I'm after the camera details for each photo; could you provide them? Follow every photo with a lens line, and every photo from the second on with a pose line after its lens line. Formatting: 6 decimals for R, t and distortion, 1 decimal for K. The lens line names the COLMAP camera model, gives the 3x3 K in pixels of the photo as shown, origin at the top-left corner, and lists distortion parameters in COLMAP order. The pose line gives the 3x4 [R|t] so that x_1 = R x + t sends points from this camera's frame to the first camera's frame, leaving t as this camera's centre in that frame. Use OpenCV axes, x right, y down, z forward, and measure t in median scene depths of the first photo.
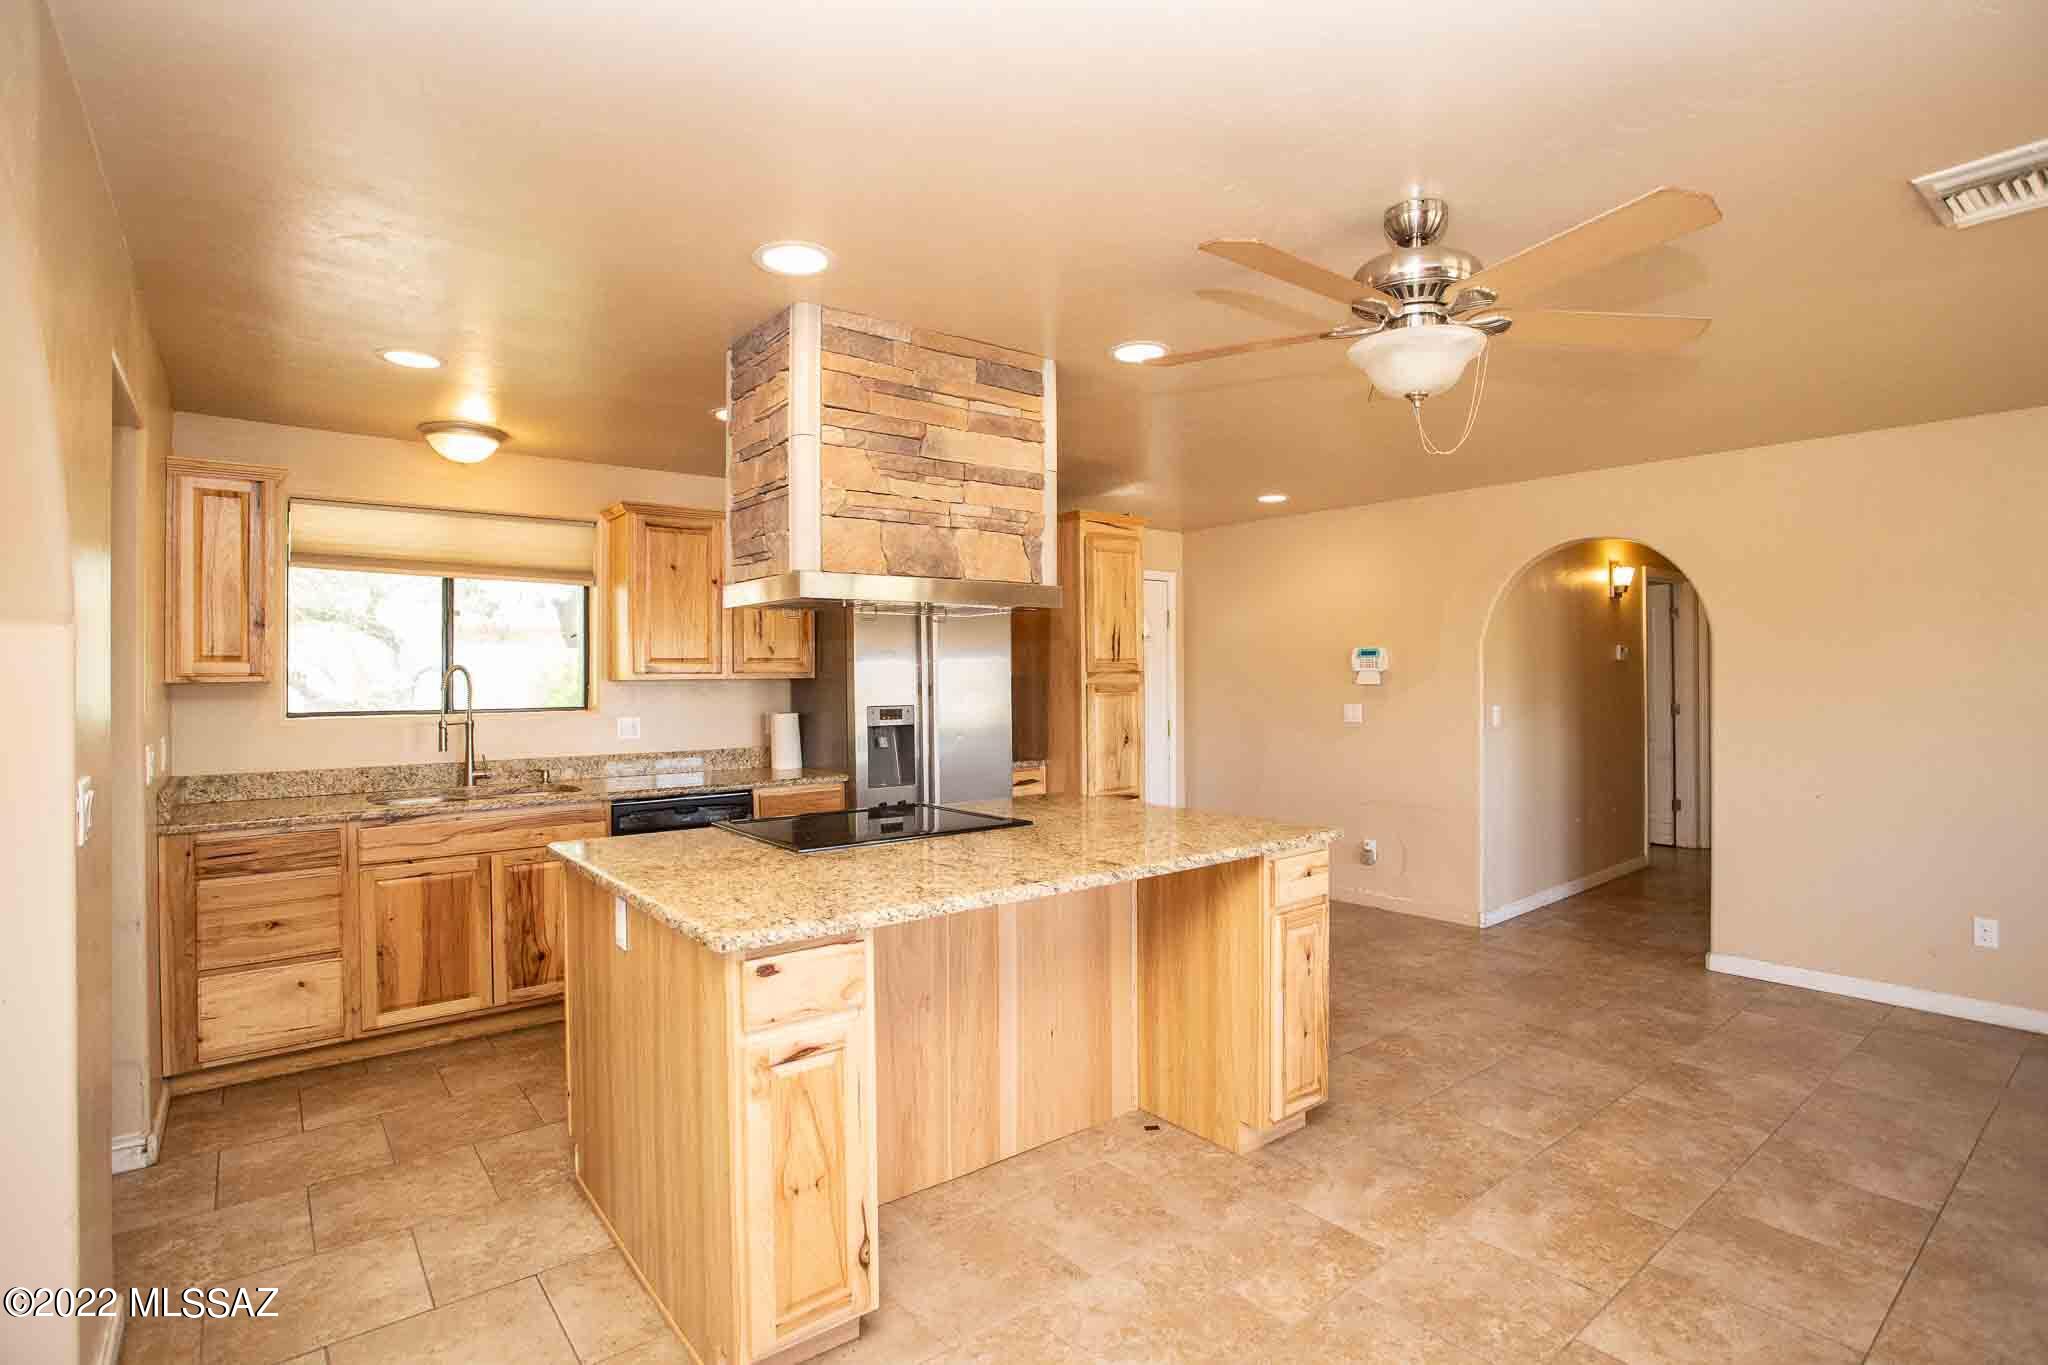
lens RADIAL K [[995.9, 0, 1032.6], [0, 995.9, 676.5], [0, 0, 1]] dist [-0.044125, 0.007358]
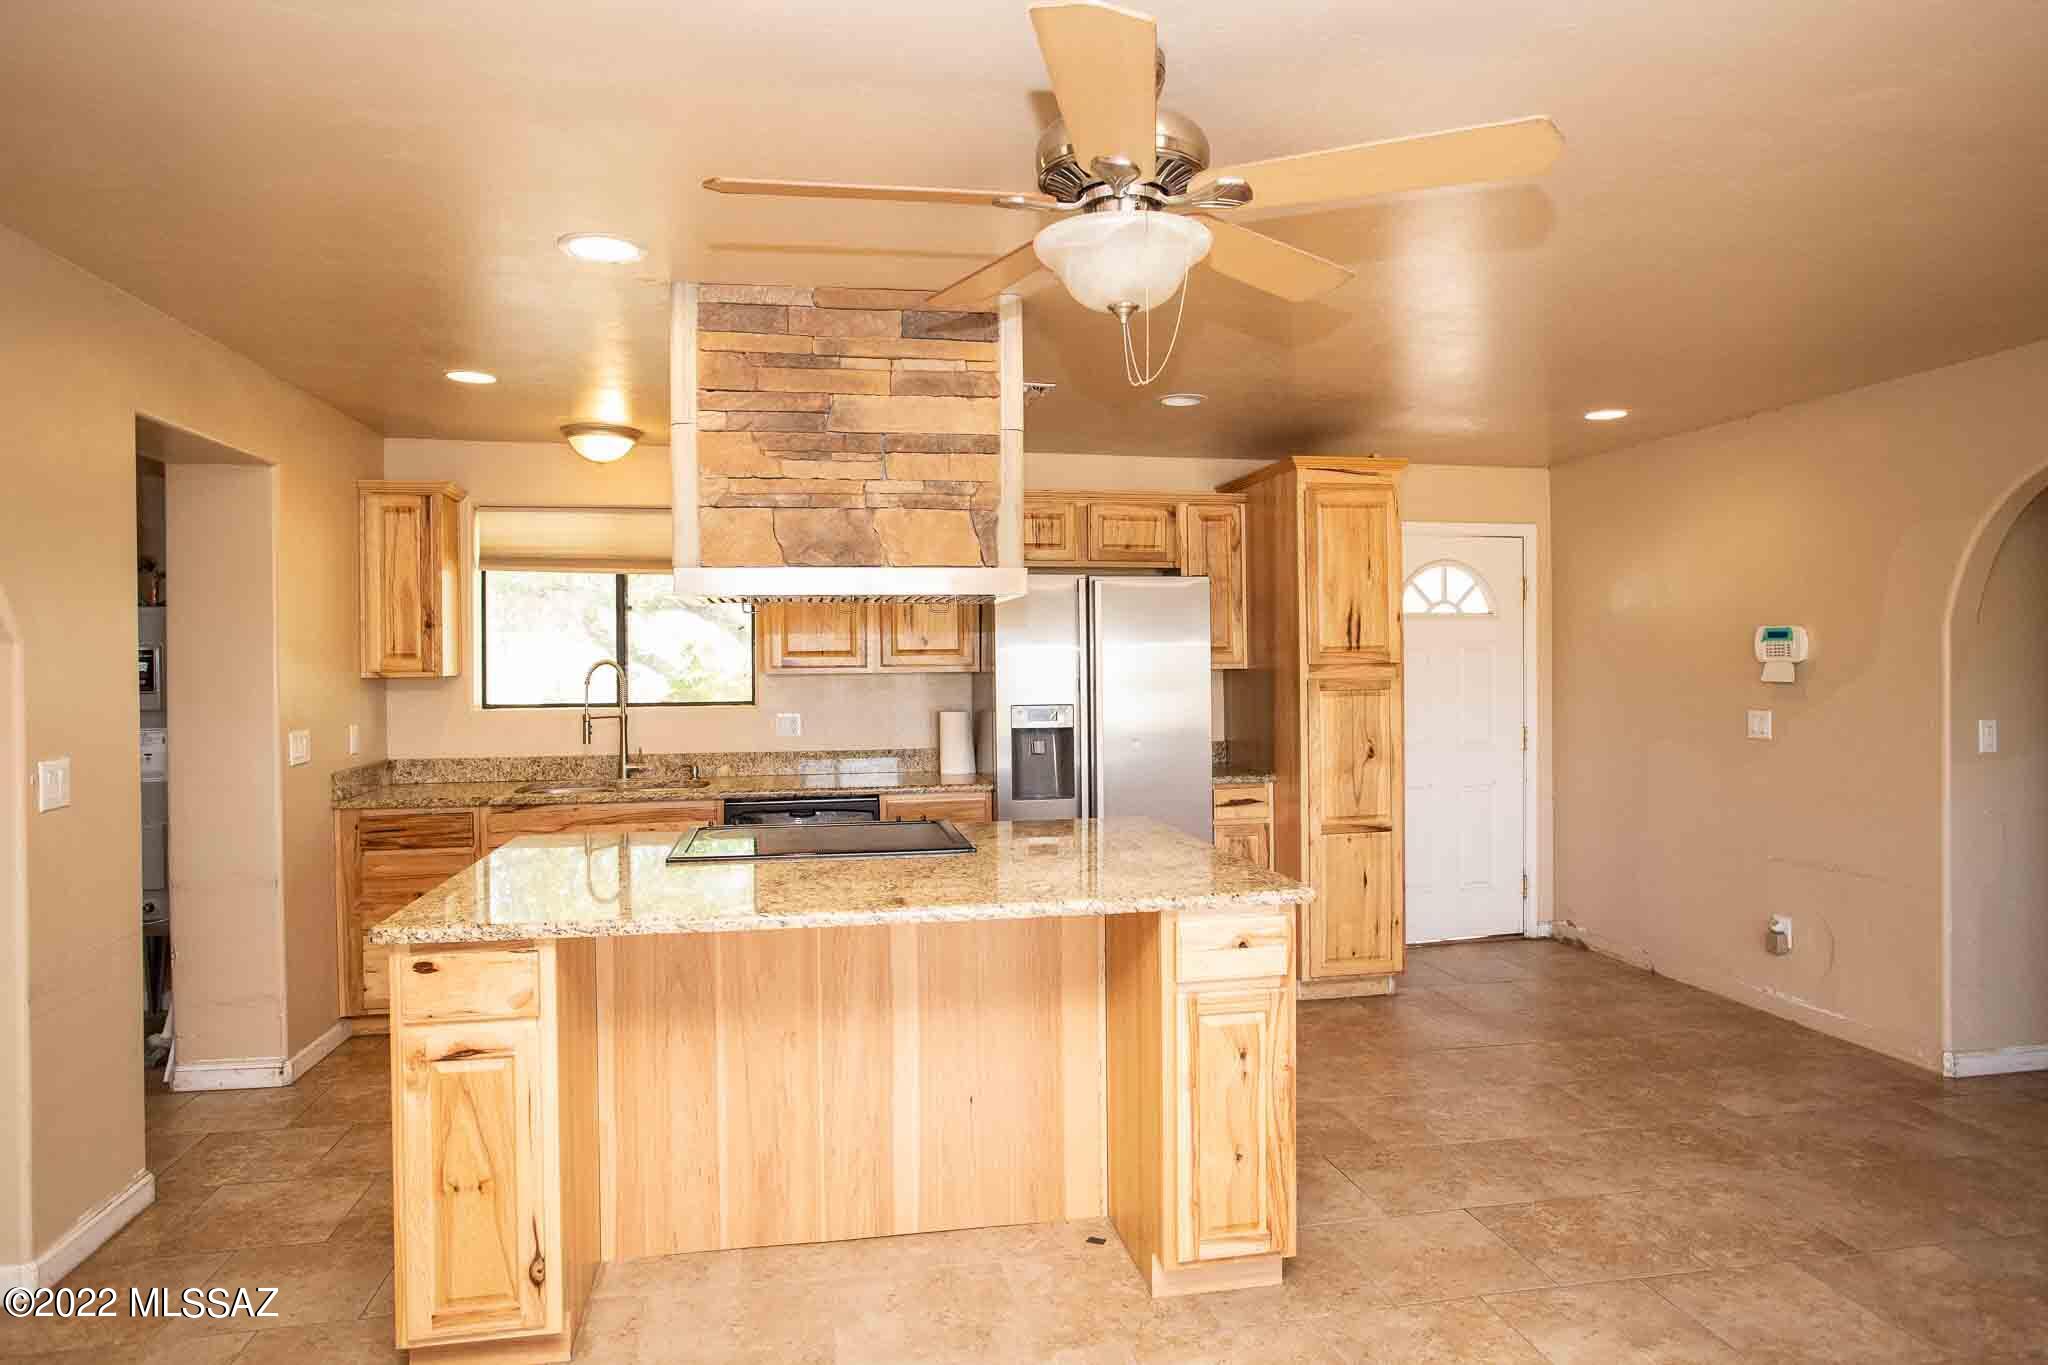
lens RADIAL K [[1215.8, 0, 1021.2], [0, 1215.8, 673.6], [0, 0, 1]] dist [-0.023564, 0.000559]
pose [[0.882726, 0.003519, -0.469875, 0.440212], [0.001736, 0.999941, 0.010751, -0.011651], [0.469885, -0.010306, 0.882668, 0.090705]]
